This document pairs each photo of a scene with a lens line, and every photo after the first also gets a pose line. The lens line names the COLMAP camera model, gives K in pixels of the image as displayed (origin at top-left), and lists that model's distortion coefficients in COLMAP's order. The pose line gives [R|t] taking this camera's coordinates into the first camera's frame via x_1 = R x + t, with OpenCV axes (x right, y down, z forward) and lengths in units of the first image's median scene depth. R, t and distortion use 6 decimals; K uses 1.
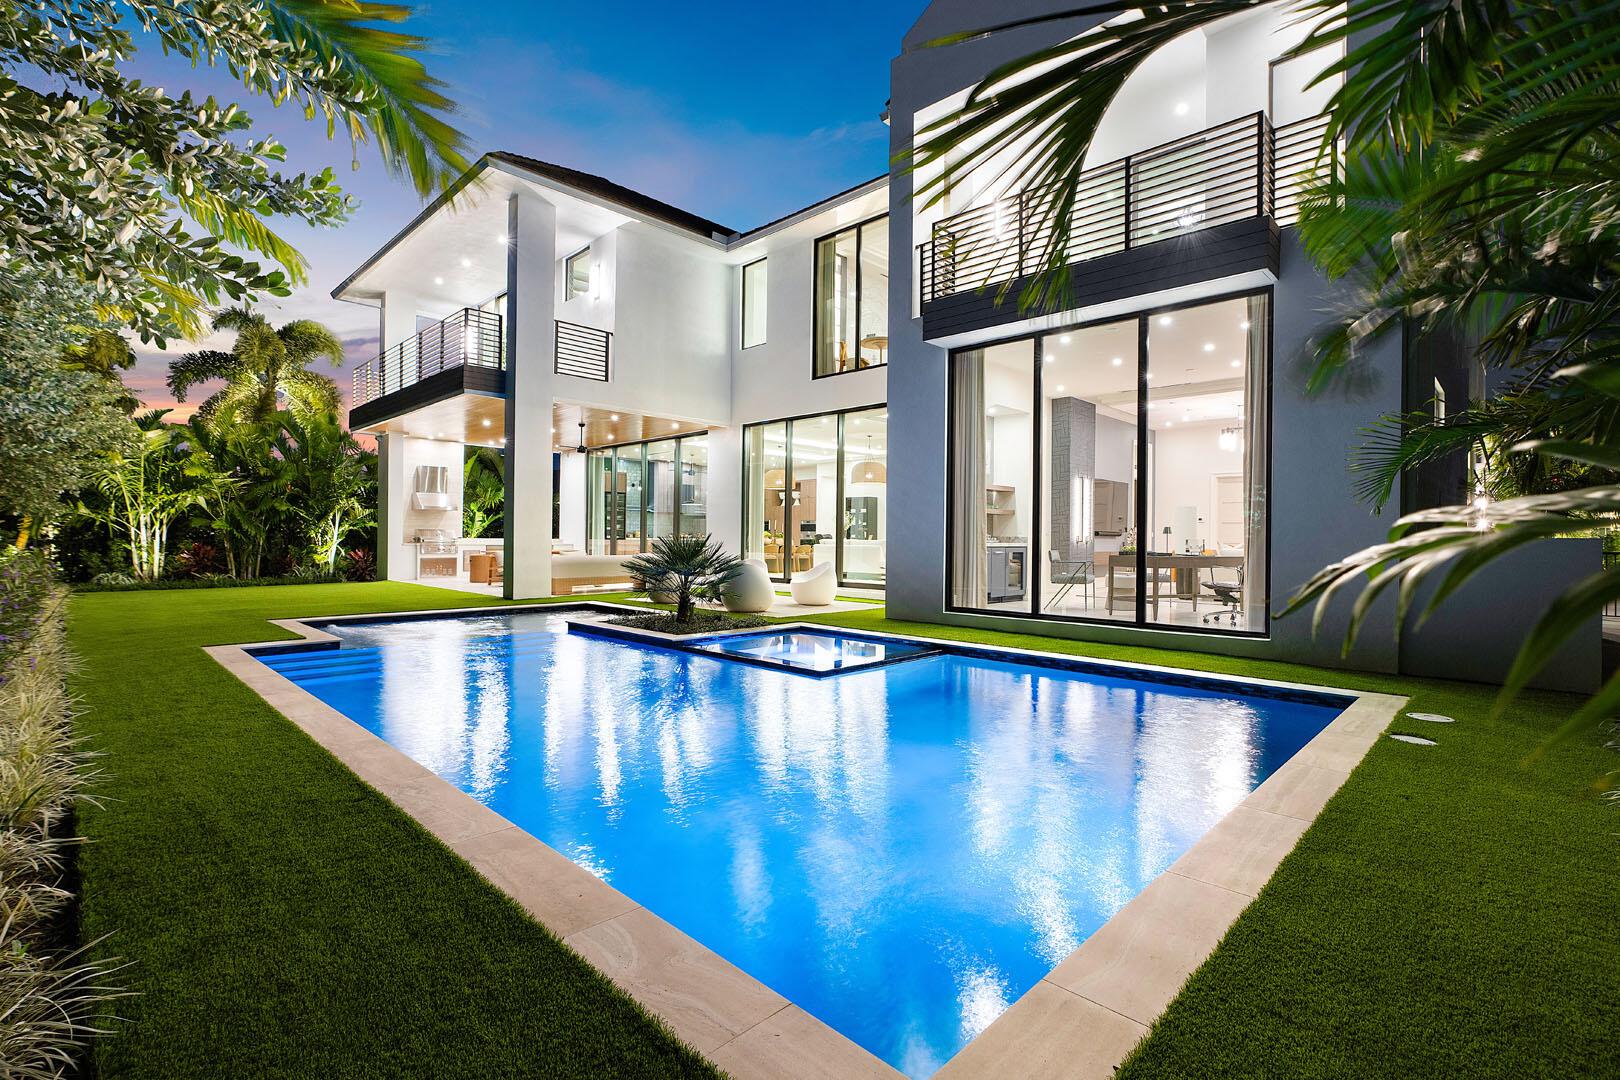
lens RADIAL K [[742.8, 0, 810.0], [0, 742.8, 540.0], [0, 0, 1]] dist [-0.001993, -0.000177]
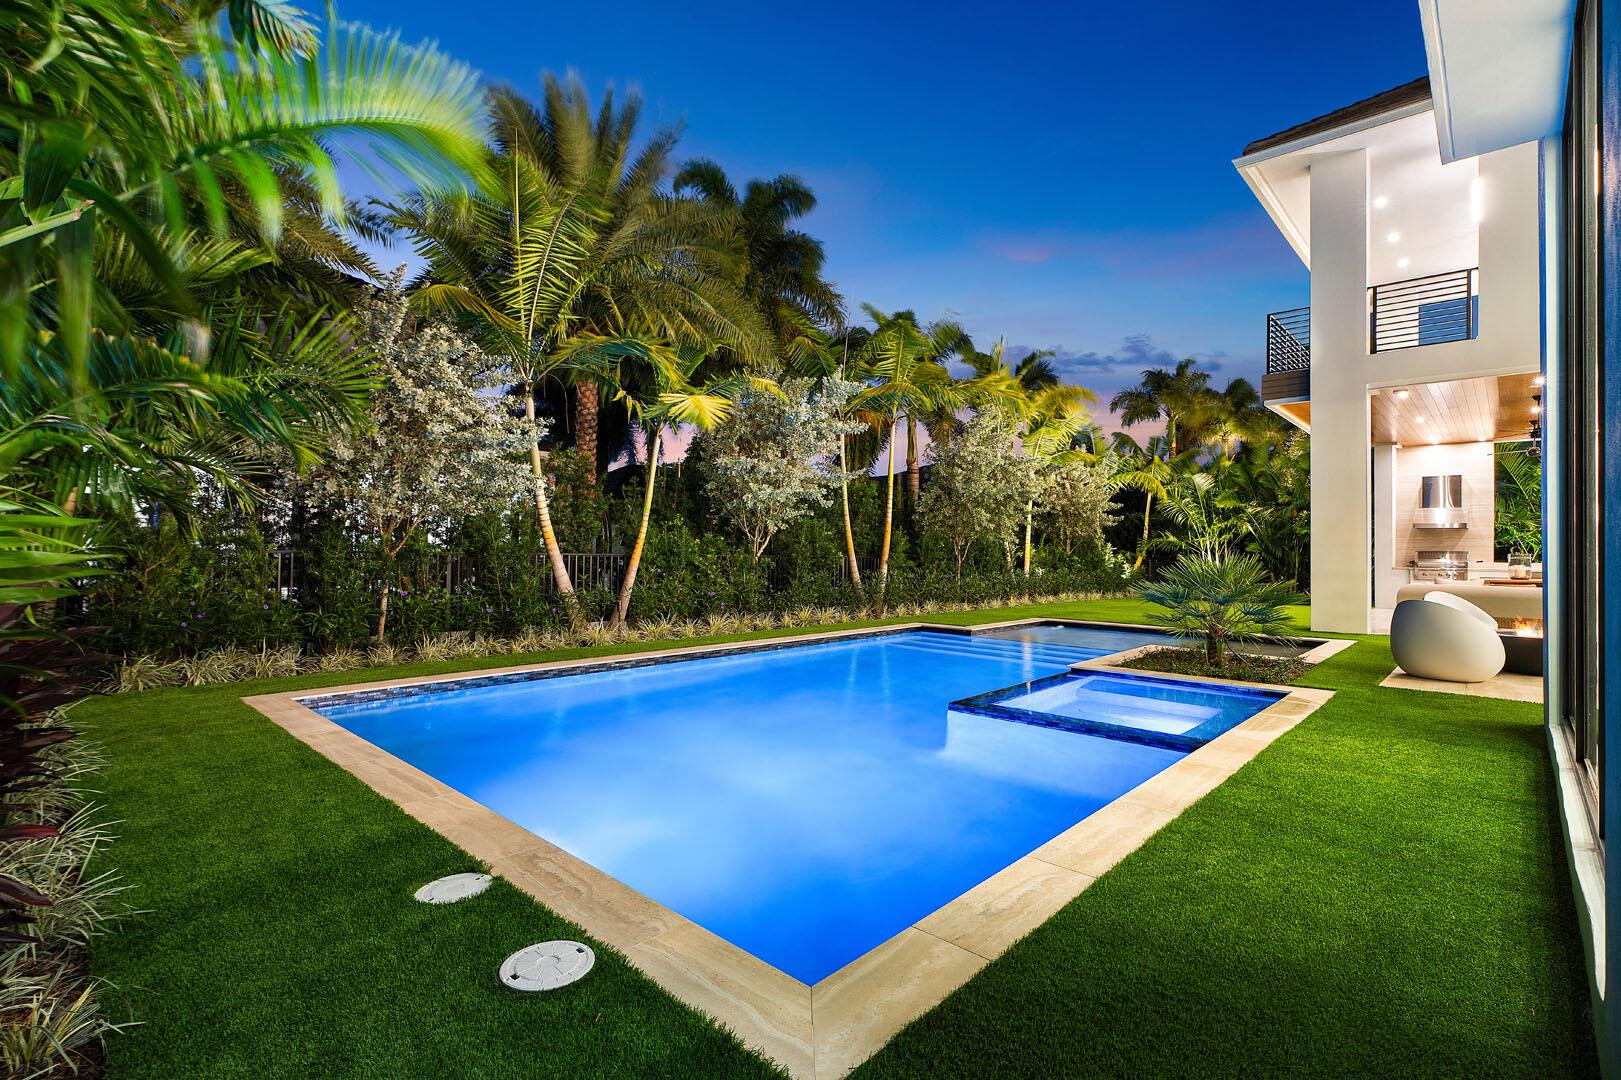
lens RADIAL K [[738.6, 0, 810.5], [0, 738.6, 540.0], [0, 0, 1]] dist [0.001040, 0.000120]
pose [[0.035019, -0.020347, -0.999180, 0.357143], [-0.014255, 0.999681, -0.020857, 0.000451], [0.999285, 0.014974, 0.034717, 0.315388]]
